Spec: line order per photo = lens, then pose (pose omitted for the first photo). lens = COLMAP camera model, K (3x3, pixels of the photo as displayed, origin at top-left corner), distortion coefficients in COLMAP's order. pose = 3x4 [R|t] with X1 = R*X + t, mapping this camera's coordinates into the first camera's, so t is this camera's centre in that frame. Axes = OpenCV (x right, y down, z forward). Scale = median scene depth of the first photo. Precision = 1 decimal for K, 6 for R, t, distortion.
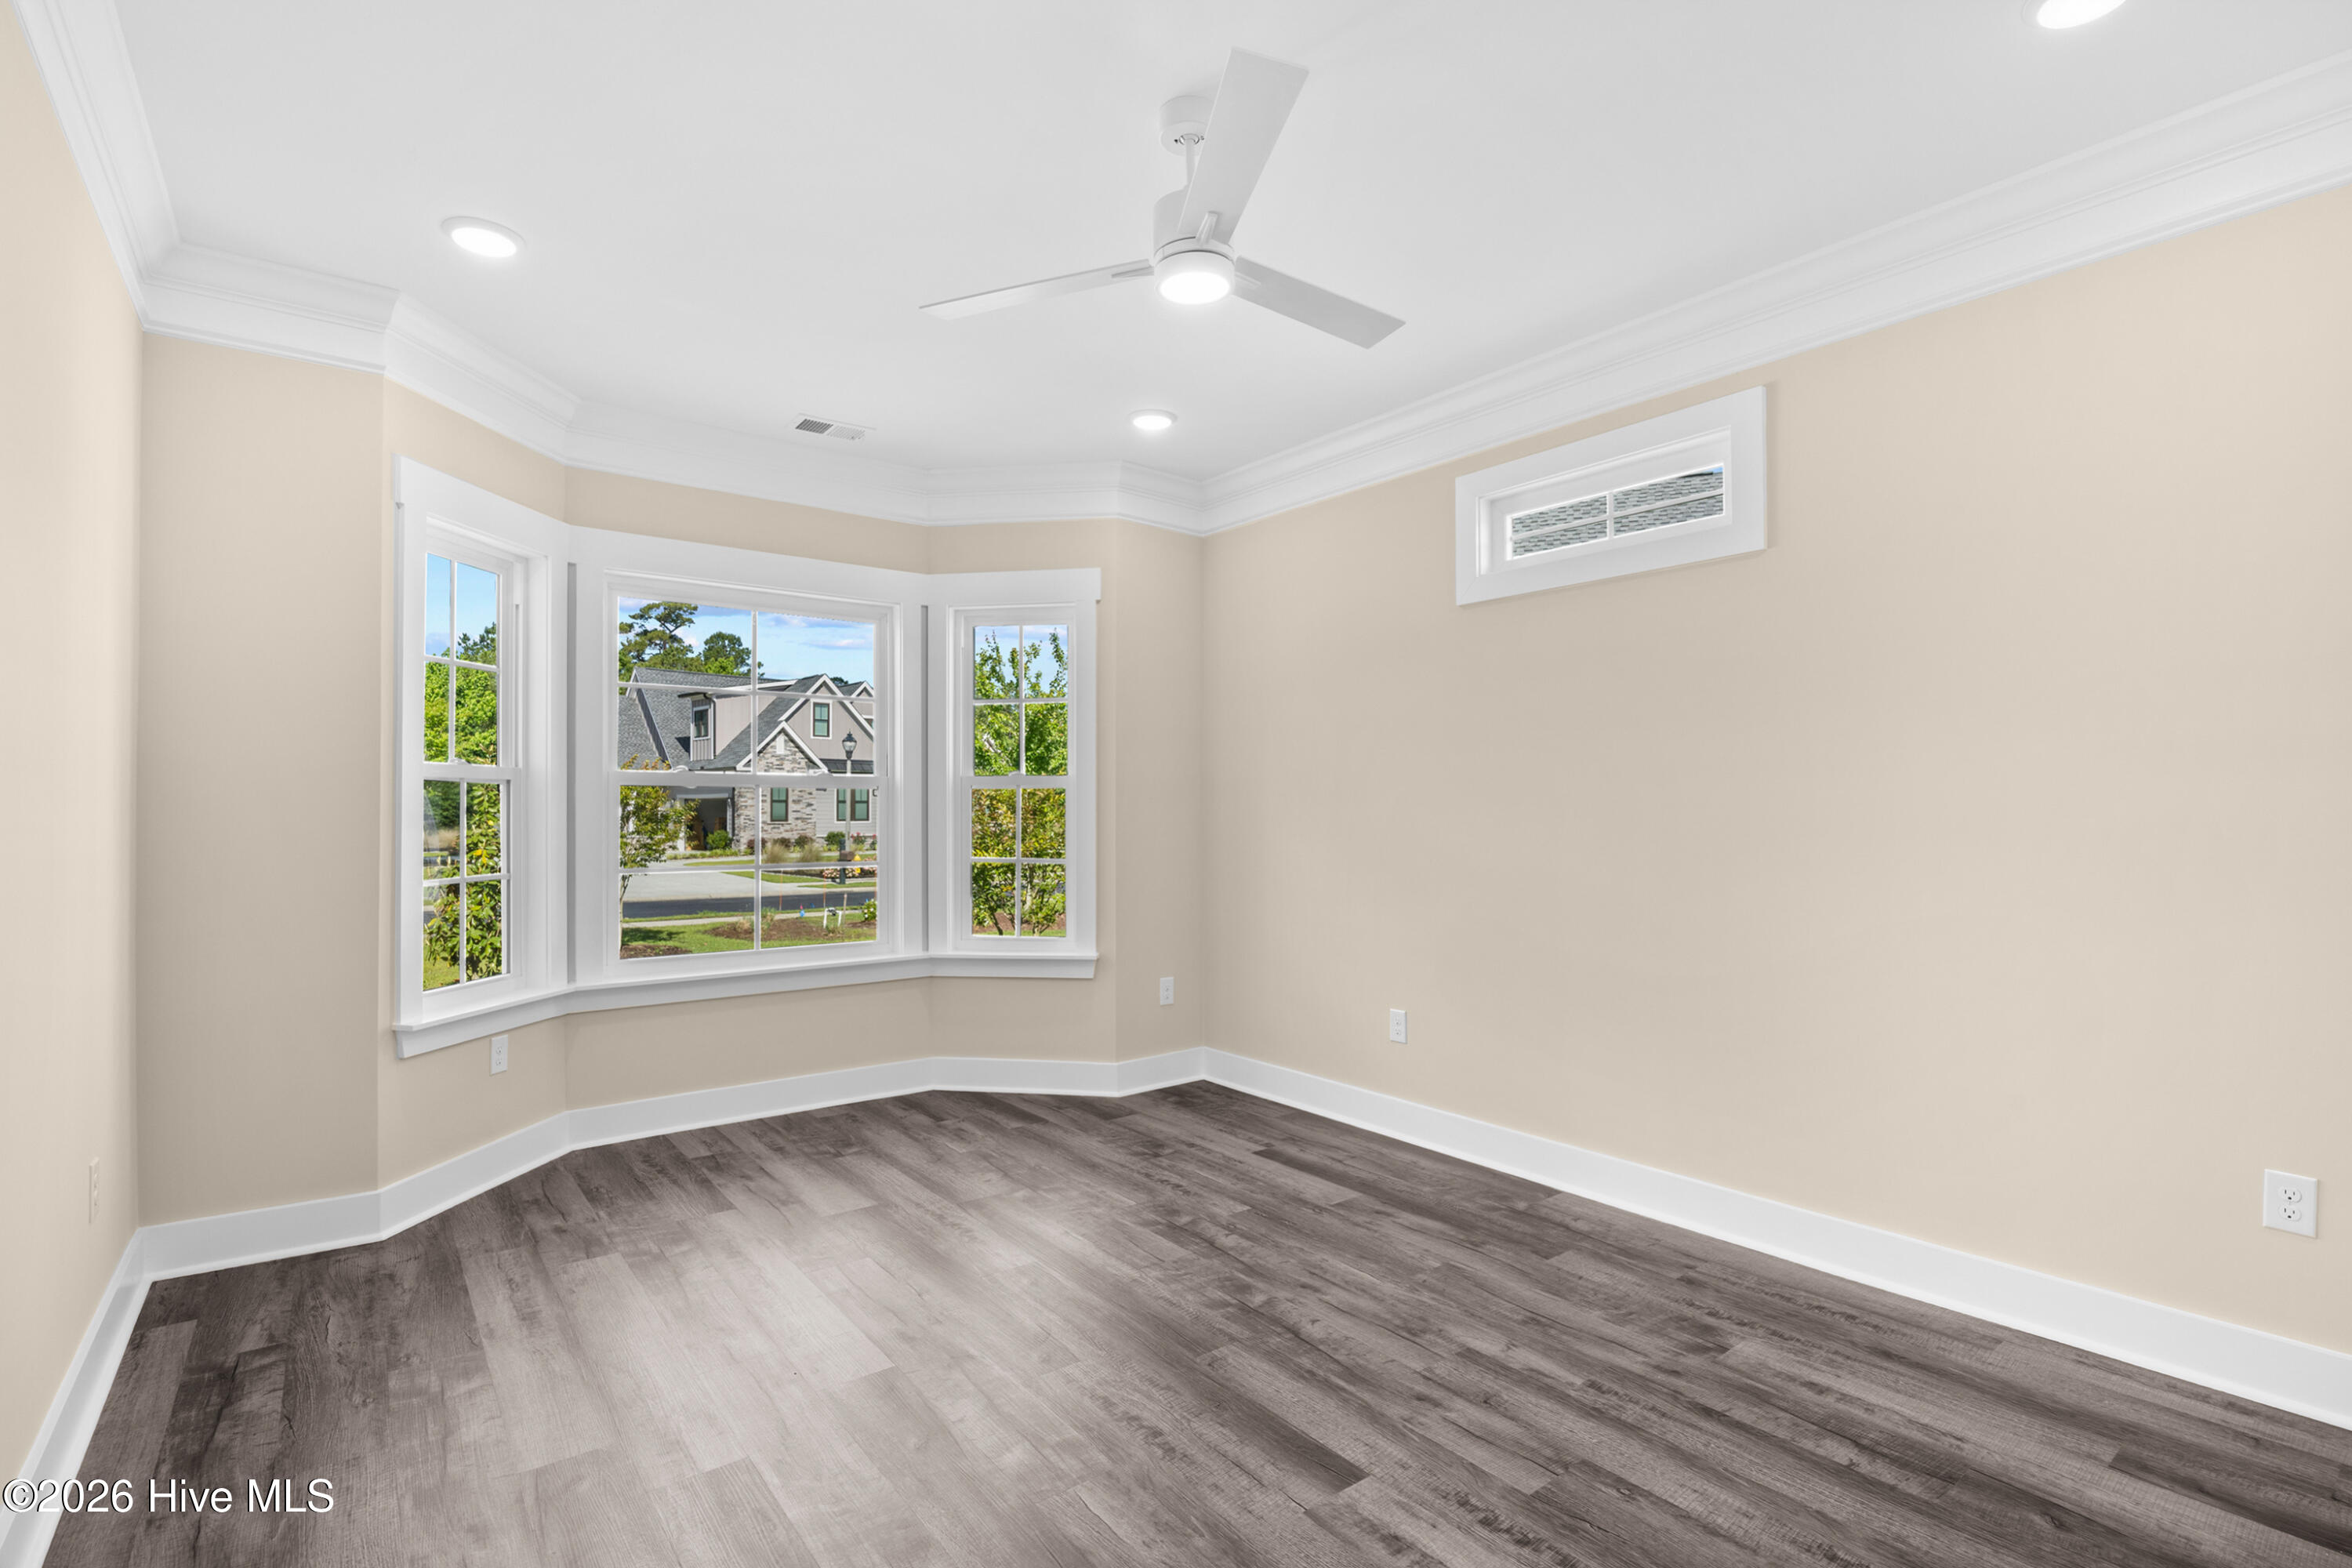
lens RADIAL K [[1091.9, 0, 1168.1], [0, 1091.9, 781.8], [0, 0, 1]] dist [-0.012525, 0.001797]
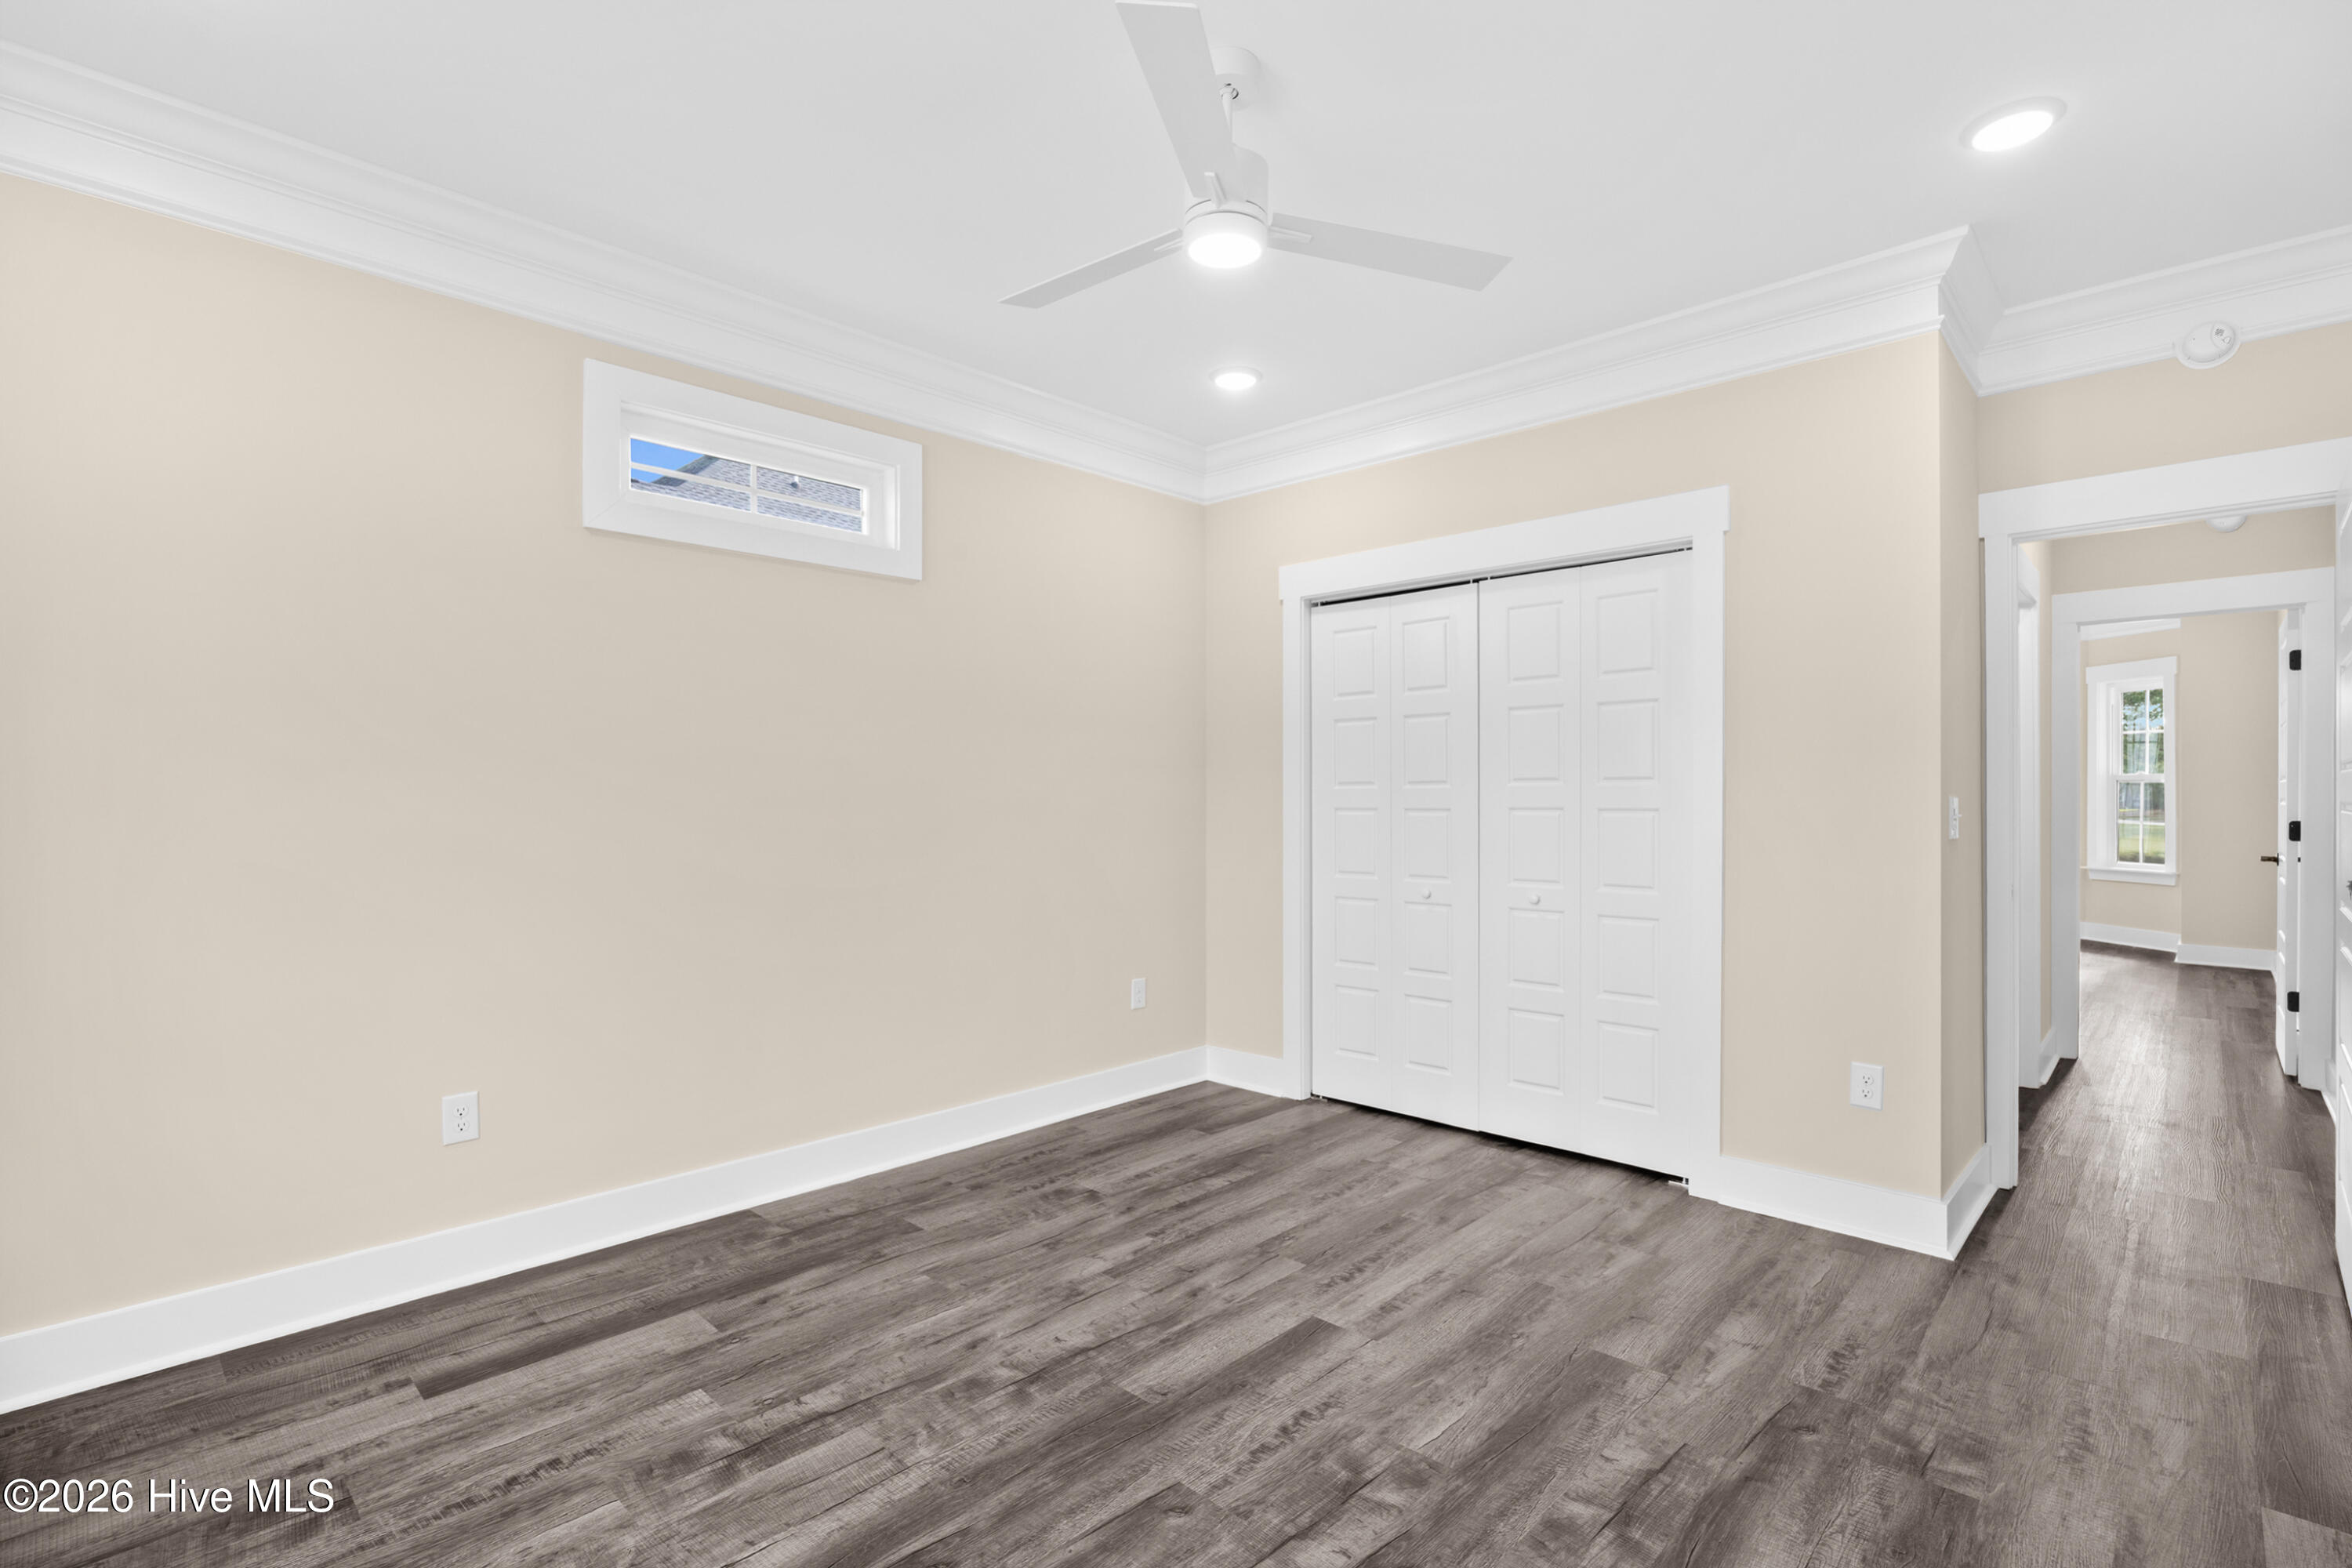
lens RADIAL K [[1091.9, 0, 1183.2], [0, 1091.9, 793.4], [0, 0, 1]] dist [-0.012525, 0.001797]
pose [[-0.163022, 0.002226, 0.986620, -0.762868], [-0.026538, 0.999626, -0.006640, 0.023882], [-0.986266, -0.027265, -0.162902, 0.992084]]
